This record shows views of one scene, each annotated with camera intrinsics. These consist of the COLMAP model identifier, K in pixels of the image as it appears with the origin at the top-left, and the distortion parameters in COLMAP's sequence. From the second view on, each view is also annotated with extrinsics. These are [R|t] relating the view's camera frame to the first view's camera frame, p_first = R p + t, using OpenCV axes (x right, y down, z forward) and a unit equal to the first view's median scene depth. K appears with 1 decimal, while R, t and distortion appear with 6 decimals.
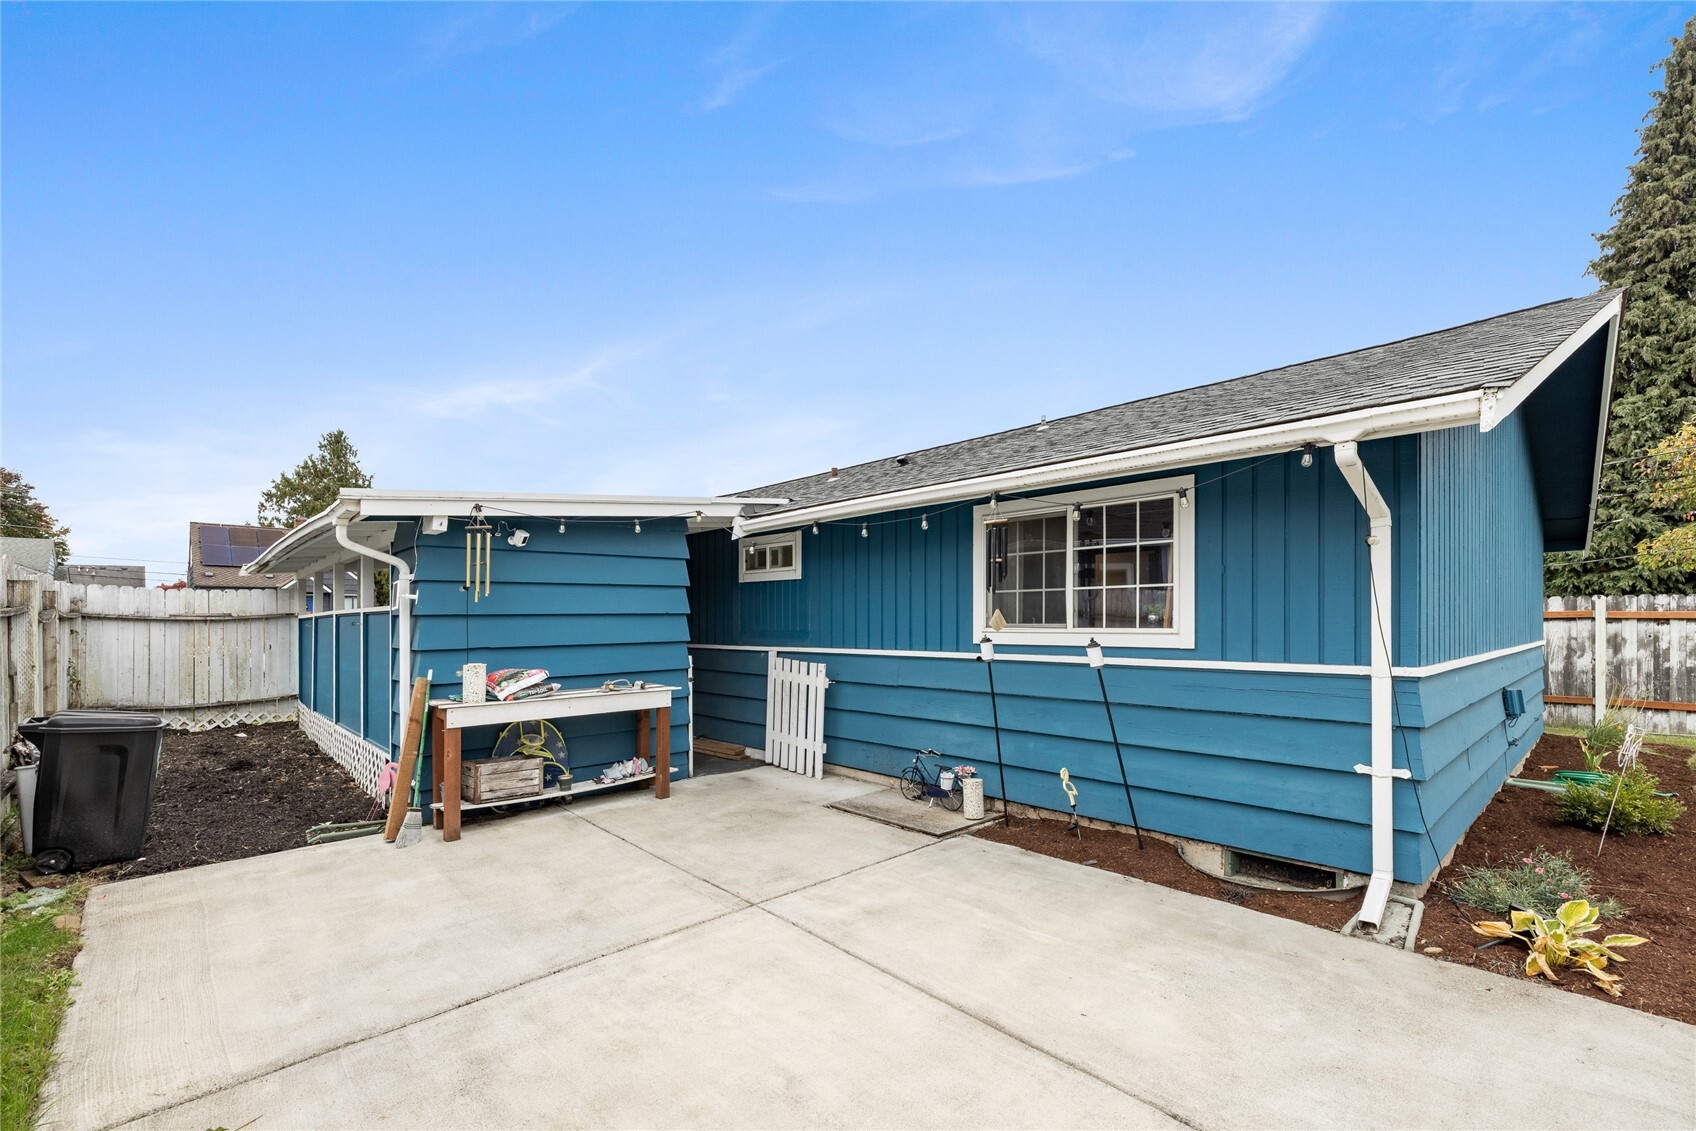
lens RADIAL K [[745.6, 0, 834.2], [0, 745.6, 617.6], [0, 0, 1]] dist [0.006565, -0.002493]
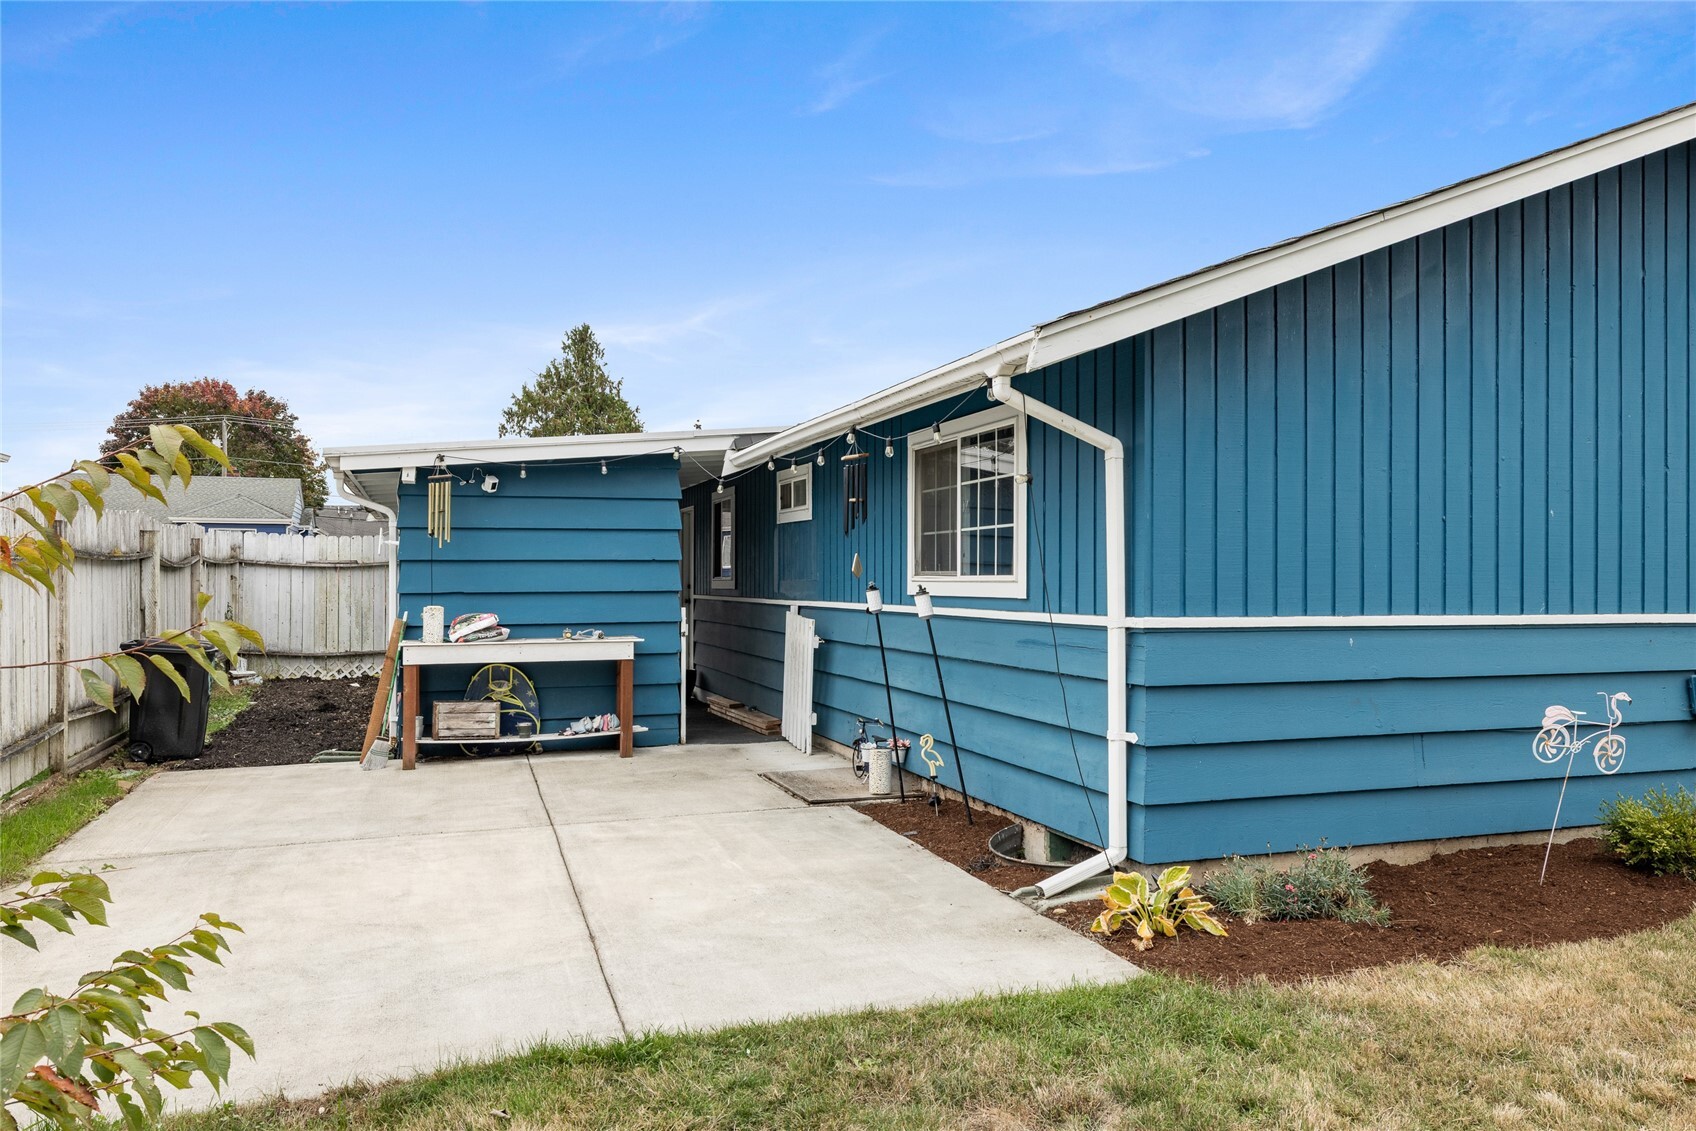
lens RADIAL K [[1258.3, 0, 844.6], [0, 1258.3, 561.4], [0, 0, 1]] dist [-0.013805, -0.000307]
pose [[0.907795, 0.002075, -0.419408, 0.689629], [-0.006294, 0.999943, -0.008678, 0.009004], [0.419366, 0.010518, 0.907756, -0.320458]]
